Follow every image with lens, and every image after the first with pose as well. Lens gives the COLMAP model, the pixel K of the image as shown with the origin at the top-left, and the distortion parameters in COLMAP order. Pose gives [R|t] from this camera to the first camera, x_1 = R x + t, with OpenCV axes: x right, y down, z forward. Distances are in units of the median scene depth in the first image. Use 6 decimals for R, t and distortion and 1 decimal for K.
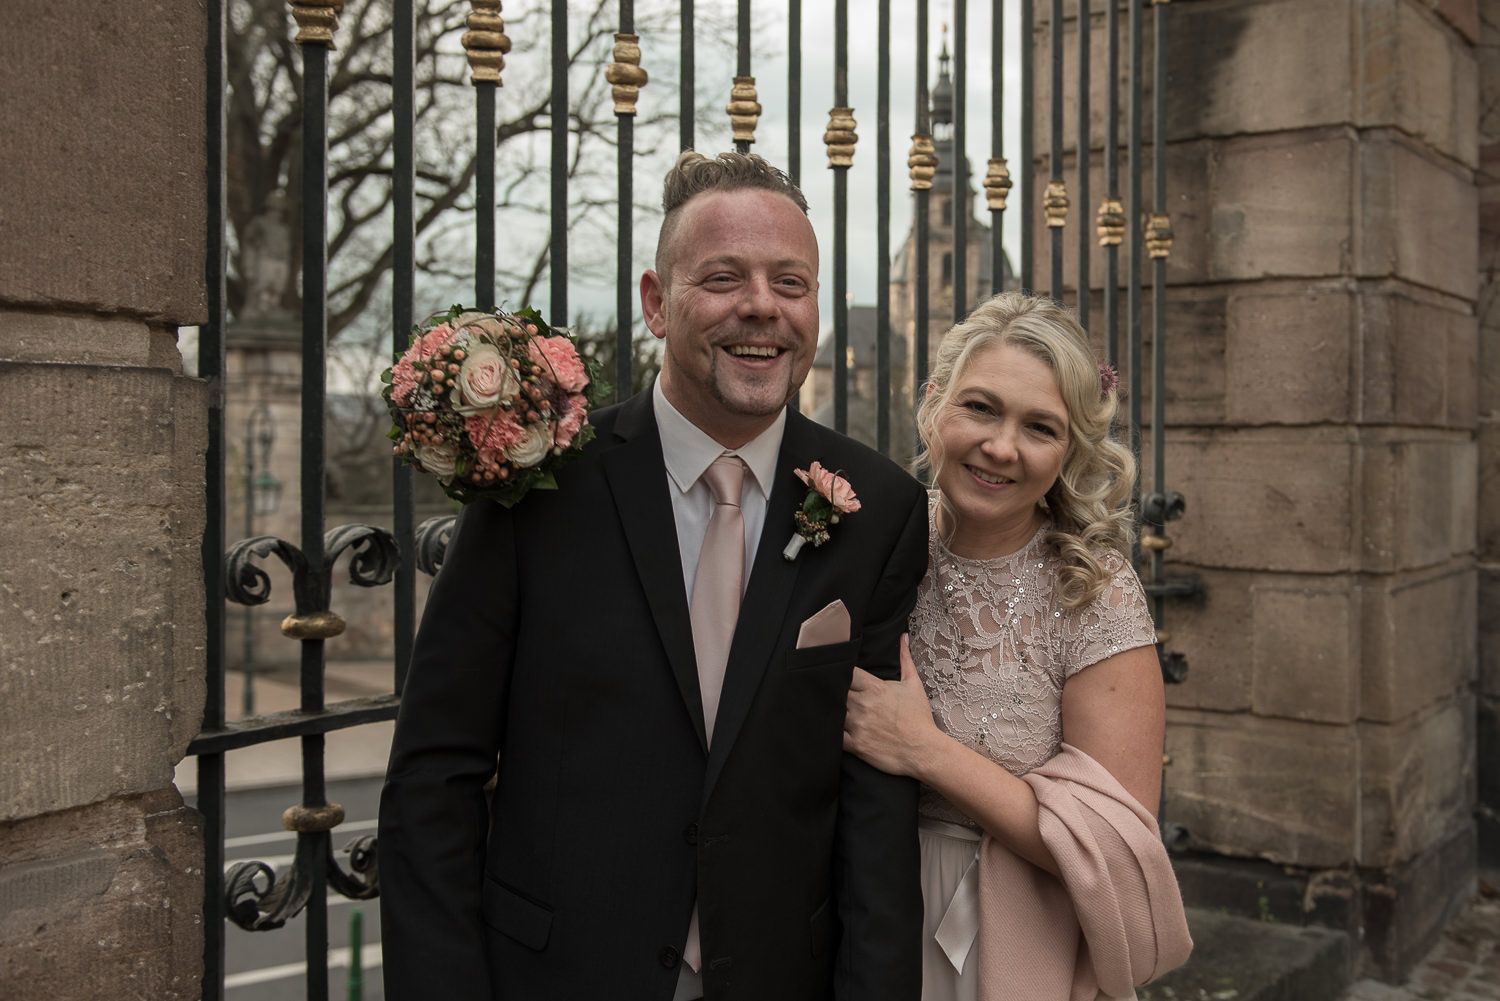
lens RADIAL K [[1599.7, 0, 745.6], [0, 1599.7, 440.3], [0, 0, 1]] dist [-0.006493, 0.000000]
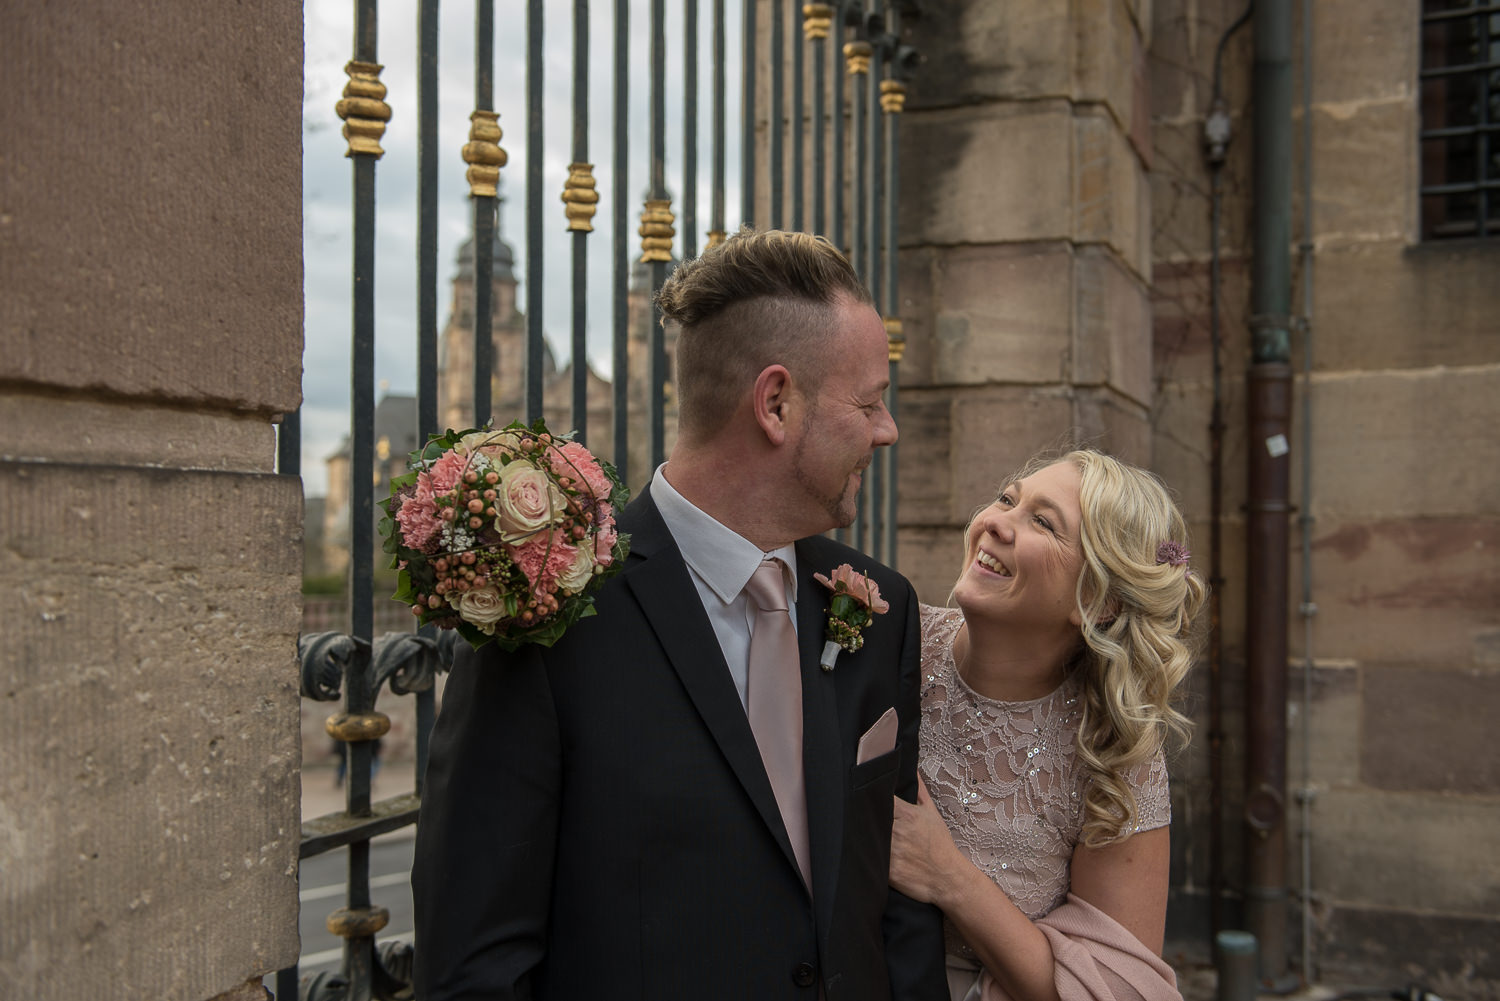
lens RADIAL K [[1646.1, 0, 750.1], [0, 1646.1, 499.0], [0, 0, 1]] dist [0.034589, 0.000000]
pose [[0.955927, 0.002523, 0.293594, -0.301538], [0.003903, 0.999765, -0.021301, -0.009451], [-0.293579, 0.021508, 0.955693, 0.055803]]
